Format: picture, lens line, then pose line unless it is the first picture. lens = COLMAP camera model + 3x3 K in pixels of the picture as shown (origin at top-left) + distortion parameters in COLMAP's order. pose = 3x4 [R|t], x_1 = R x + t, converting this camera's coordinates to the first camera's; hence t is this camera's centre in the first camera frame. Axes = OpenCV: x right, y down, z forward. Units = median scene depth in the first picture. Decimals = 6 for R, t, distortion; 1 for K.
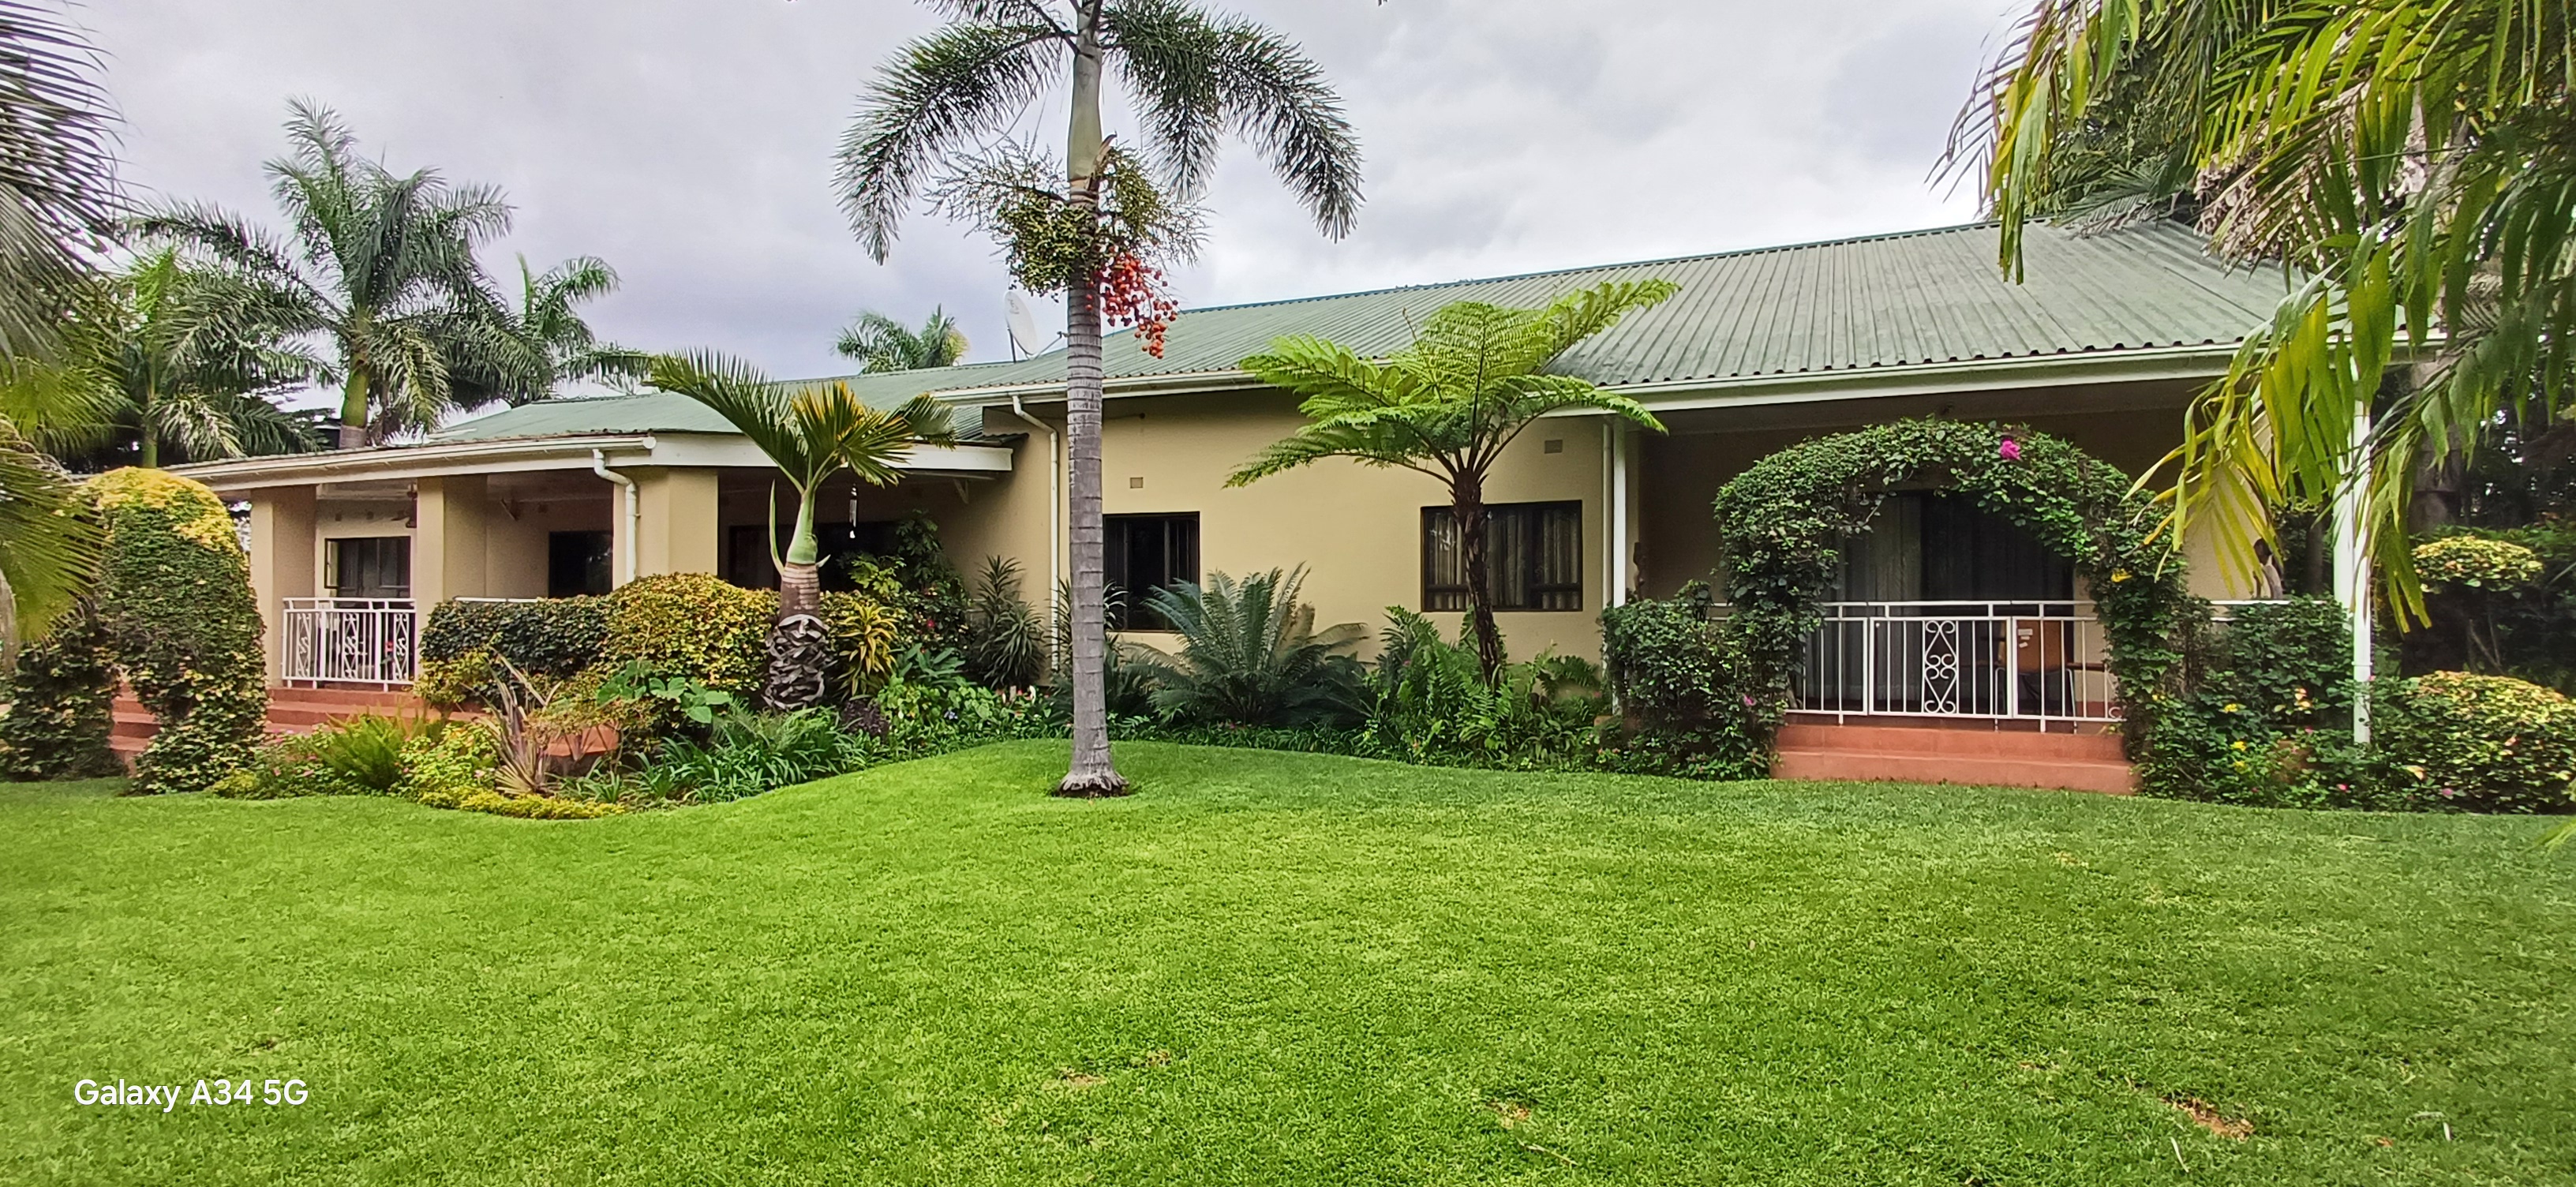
lens RADIAL K [[1184.8, 0, 1278.1], [0, 1184.8, 586.5], [0, 0, 1]] dist [-0.001248, 0.004794]
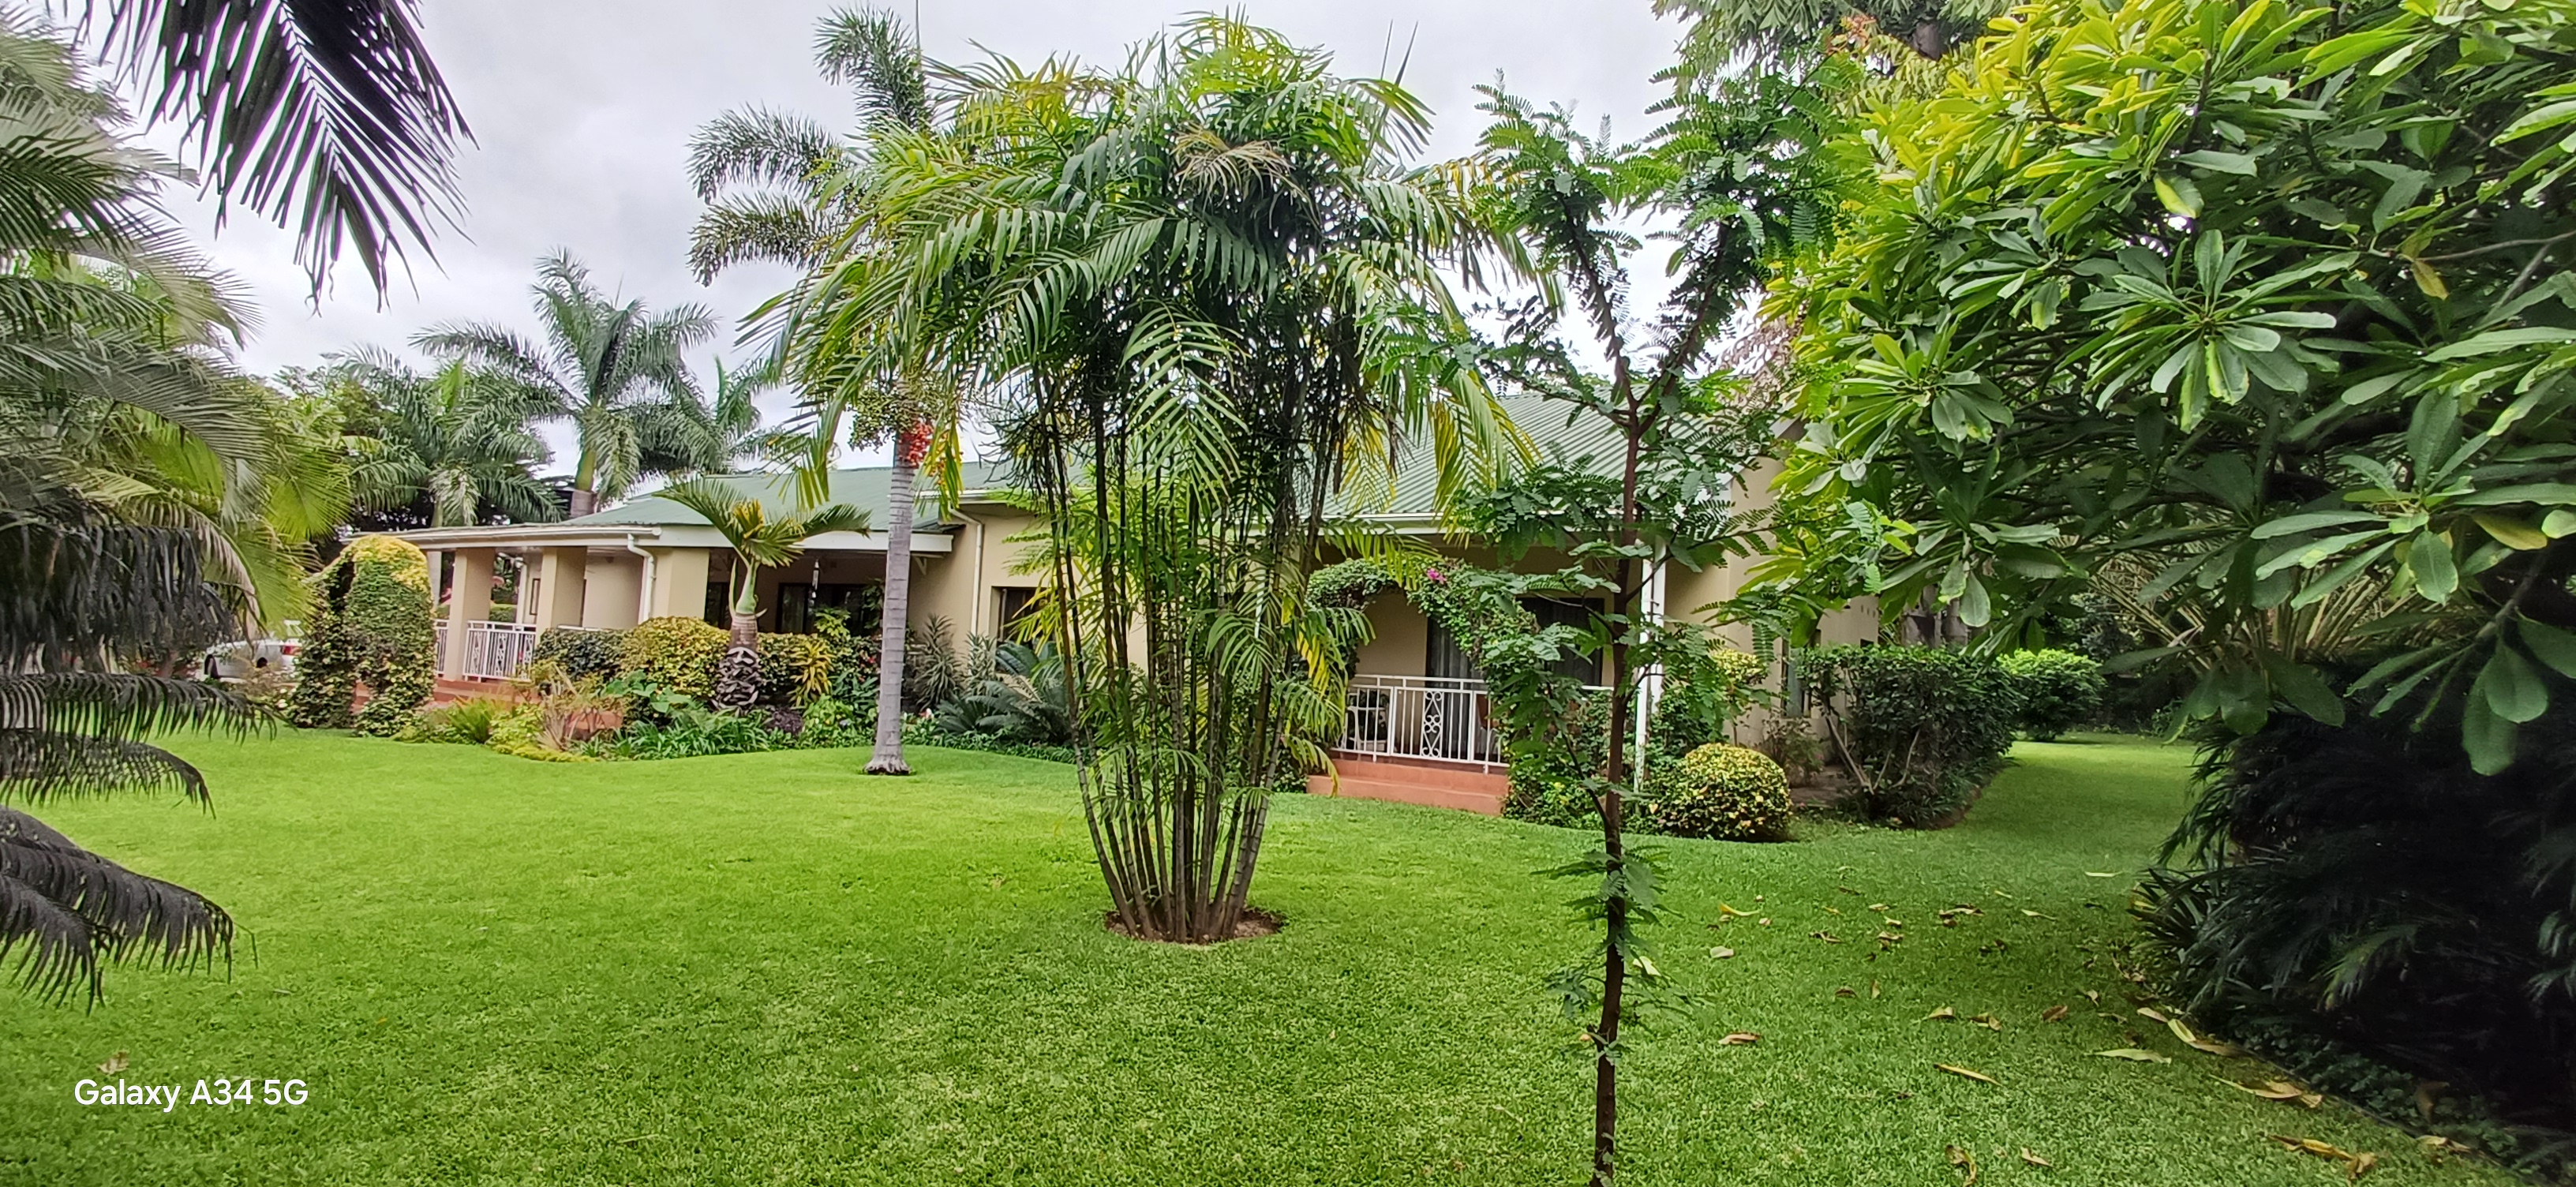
lens RADIAL K [[1184.8, 0, 1278.1], [0, 1184.8, 586.5], [0, 0, 1]] dist [-0.001248, 0.004794]
pose [[0.984308, 0.041765, -0.171443, 0.524621], [-0.050976, 0.997463, -0.049679, -0.013834], [0.168933, 0.057639, 0.983941, -0.372894]]
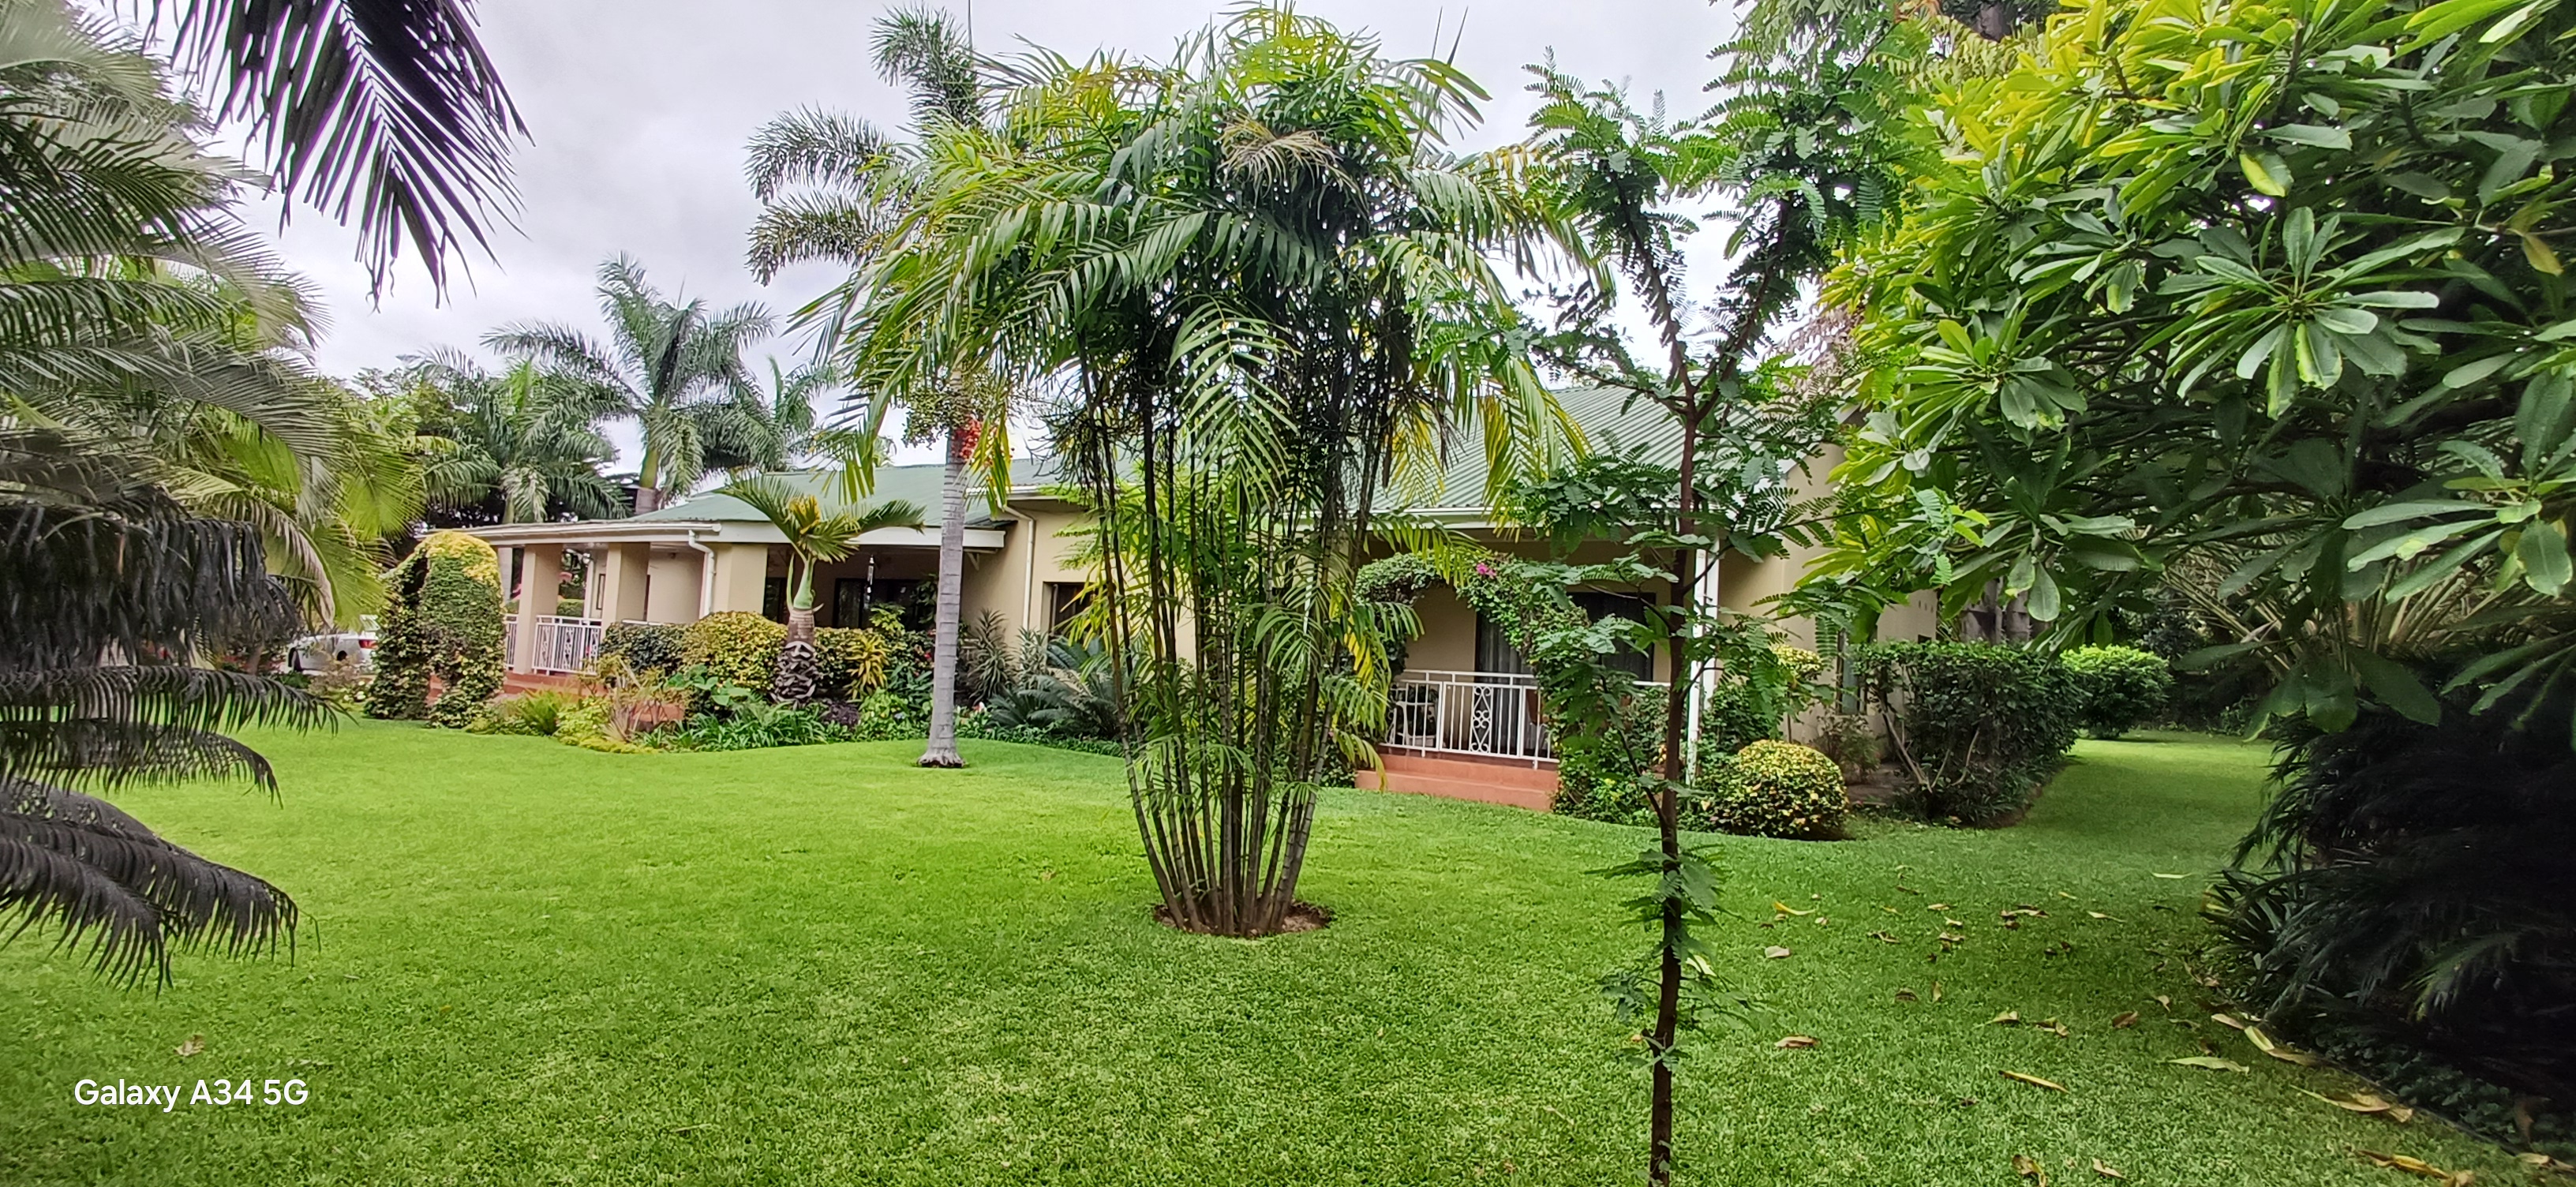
lens RADIAL K [[1176.9, 0, 1288.0], [0, 1176.9, 593.5], [0, 0, 1]] dist [0.000622, 0.004565]
pose [[0.978043, 0.043758, -0.203756, 0.524038], [-0.052656, 0.997872, -0.038454, -0.013361], [0.201640, 0.048339, 0.978266, -0.366550]]
